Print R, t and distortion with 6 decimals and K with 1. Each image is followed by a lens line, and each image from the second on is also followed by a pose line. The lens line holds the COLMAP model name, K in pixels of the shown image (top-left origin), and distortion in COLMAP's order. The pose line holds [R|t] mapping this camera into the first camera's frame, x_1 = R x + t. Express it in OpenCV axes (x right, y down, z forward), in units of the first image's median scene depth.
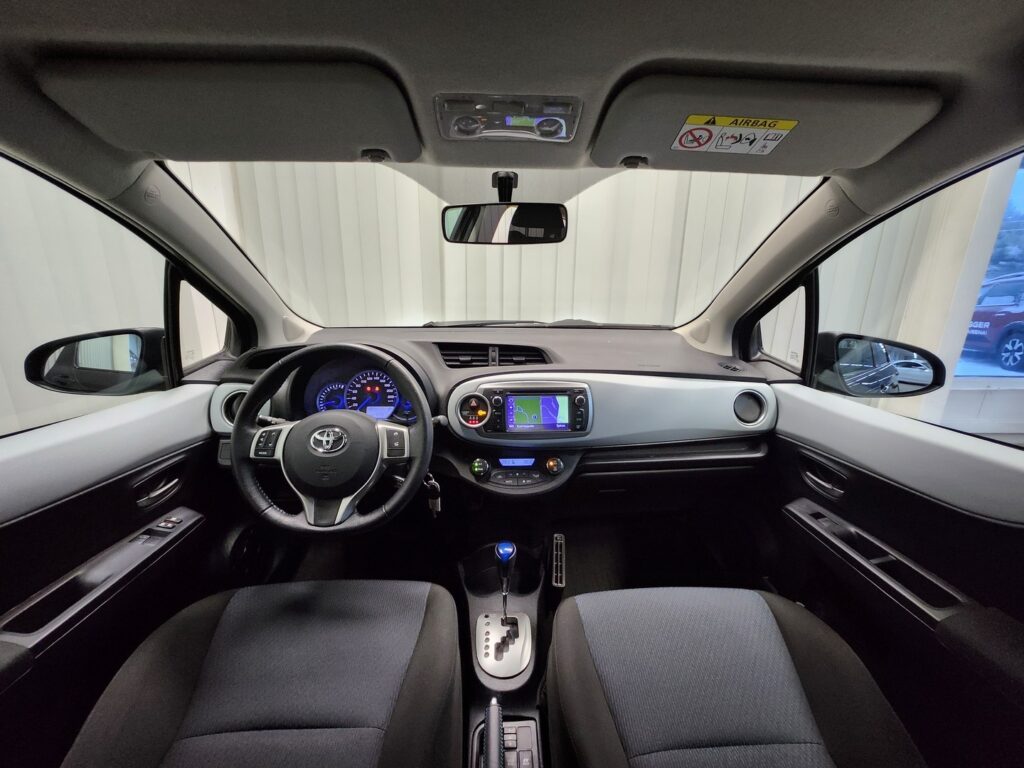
lens RADIAL K [[403.0, 0, 512.0], [0, 403.0, 384.0], [0, 0, 1]] dist [-0.000452, -0.000018]
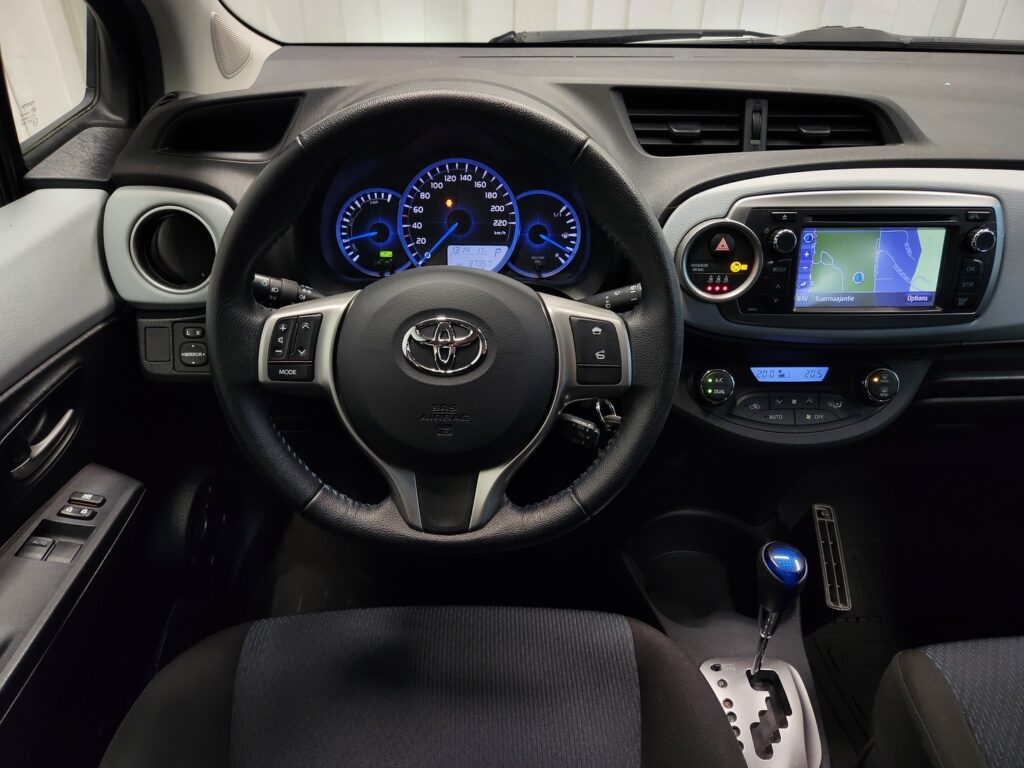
lens RADIAL K [[703.2, 0, 511.6], [0, 703.2, 395.5], [0, 0, 1]] dist [0.032365, -0.003486]
pose [[0.999835, 0.012648, -0.013008, -0.302280], [-0.007952, 0.949917, 0.312401, -0.032007], [0.016308, -0.312246, 0.949861, 0.234530]]
